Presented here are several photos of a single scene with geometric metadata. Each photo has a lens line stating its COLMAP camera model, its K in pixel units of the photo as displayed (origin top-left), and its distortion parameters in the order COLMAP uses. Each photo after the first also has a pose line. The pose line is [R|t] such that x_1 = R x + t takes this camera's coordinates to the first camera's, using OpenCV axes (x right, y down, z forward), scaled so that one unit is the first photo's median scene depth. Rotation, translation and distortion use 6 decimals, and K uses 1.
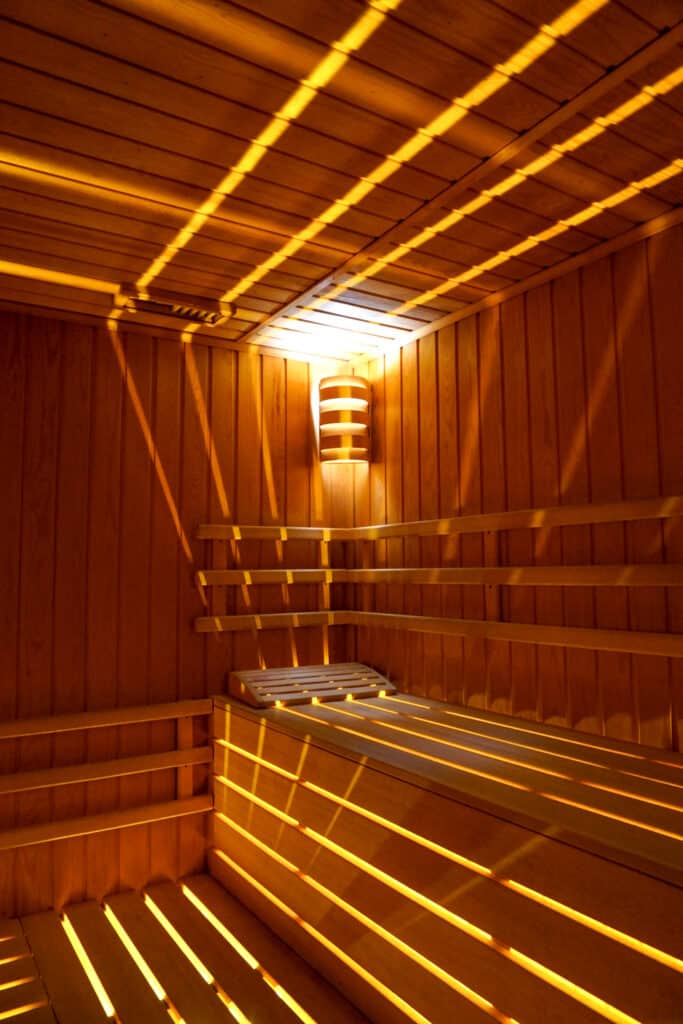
lens RADIAL K [[690.1, 0, 346.4], [0, 690.1, 507.4], [0, 0, 1]] dist [0.002964, 0.001474]
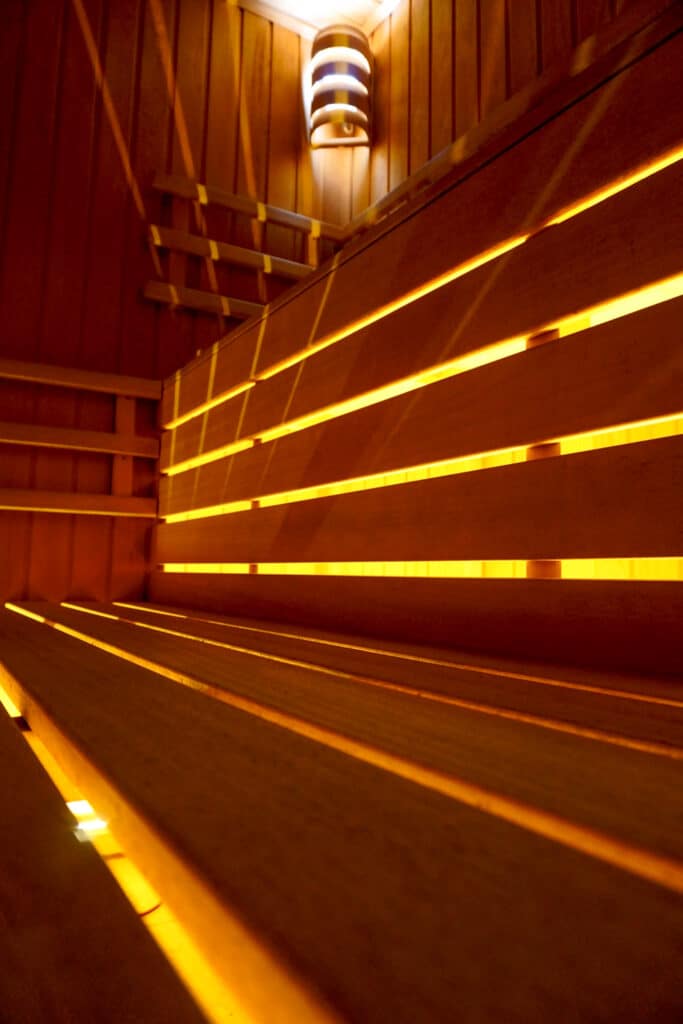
lens RADIAL K [[681.1, 0, 337.9], [0, 681.1, 478.7], [0, 0, 1]] dist [-0.001781, 0.000236]
pose [[0.999047, 0.021228, -0.038141, 0.038818], [-0.023050, 0.998582, -0.047987, 0.414625], [0.037068, 0.048820, 0.998119, 0.228461]]
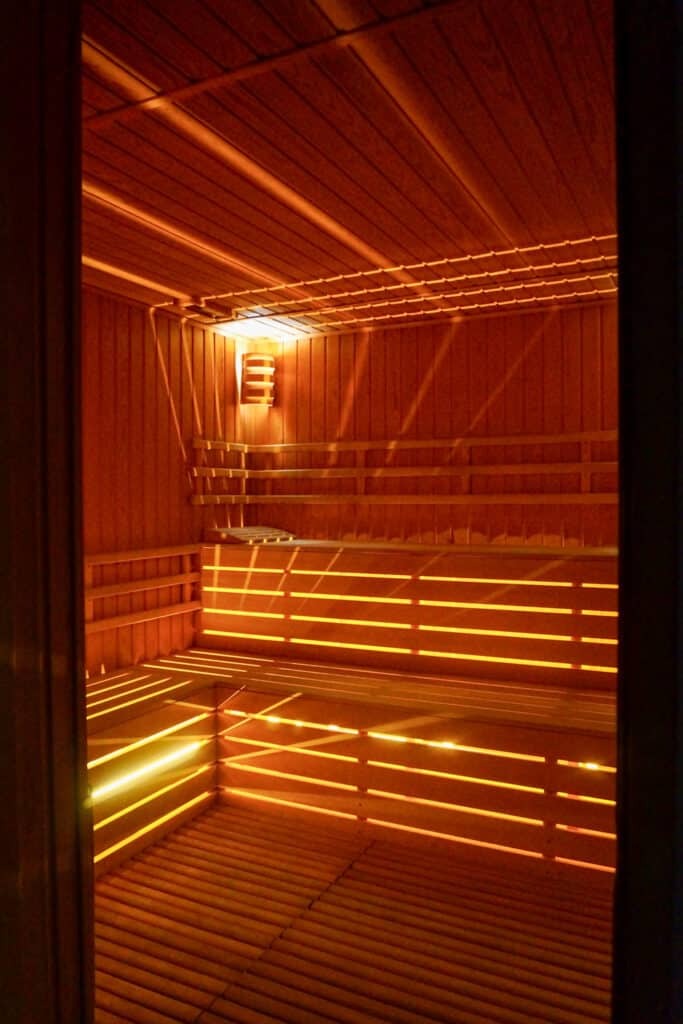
lens RADIAL K [[740.7, 0, 340.8], [0, 740.7, 497.2], [0, 0, 1]] dist [-0.000576, 0.000142]
pose [[0.853692, 0.007884, 0.520718, -0.815738], [-0.054587, 0.995732, 0.074416, 0.012452], [-0.517909, -0.091953, 0.850479, -0.673274]]
